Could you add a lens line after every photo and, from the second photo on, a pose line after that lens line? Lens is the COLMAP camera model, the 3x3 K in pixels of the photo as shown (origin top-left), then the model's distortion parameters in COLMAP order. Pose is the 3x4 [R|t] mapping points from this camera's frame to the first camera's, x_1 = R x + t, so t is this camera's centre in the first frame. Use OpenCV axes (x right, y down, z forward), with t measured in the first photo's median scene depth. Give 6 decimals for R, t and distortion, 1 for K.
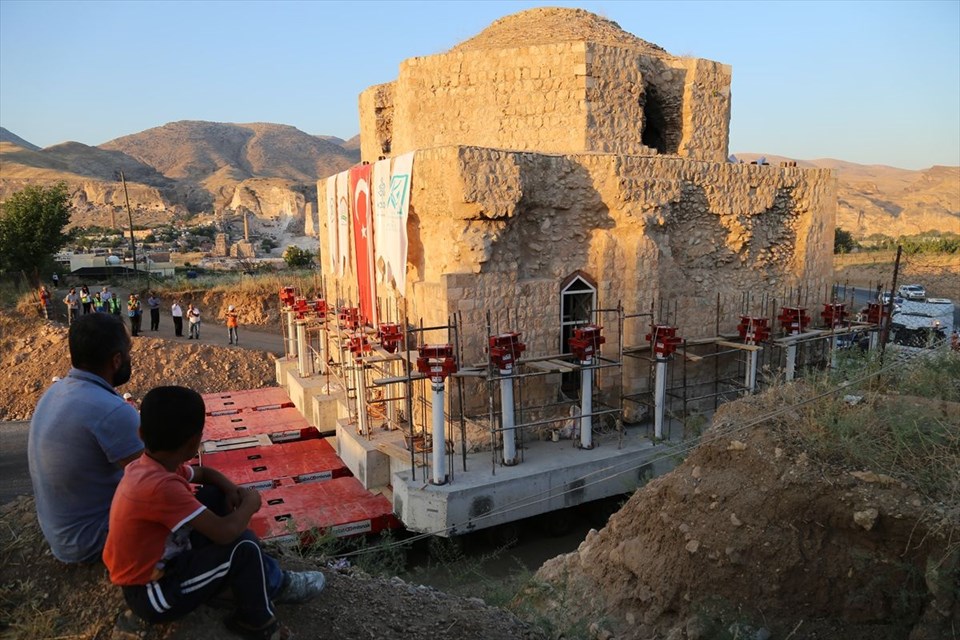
lens RADIAL K [[1318.8, 0, 481.8], [0, 1318.8, 343.1], [0, 0, 1]] dist [0.061500, 0.034815]
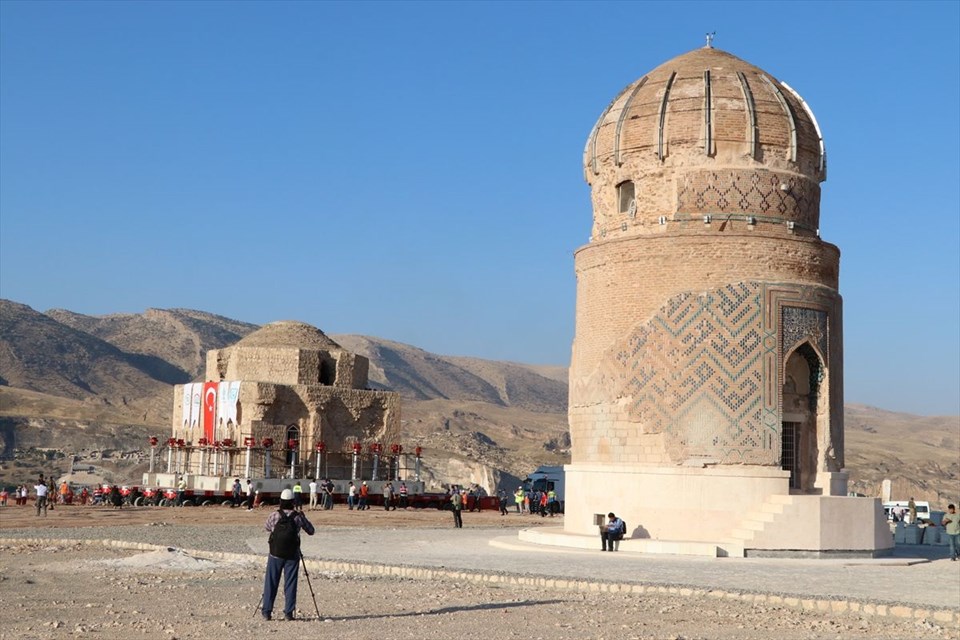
lens RADIAL K [[1318.8, 0, 481.8], [0, 1318.8, 343.1], [0, 0, 1]] dist [0.061500, 0.034815]
pose [[0.981424, 0.057017, 0.183185, -0.067574], [-0.028376, 0.987457, -0.155320, 0.220493], [-0.189743, 0.147236, 0.970731, -2.035548]]
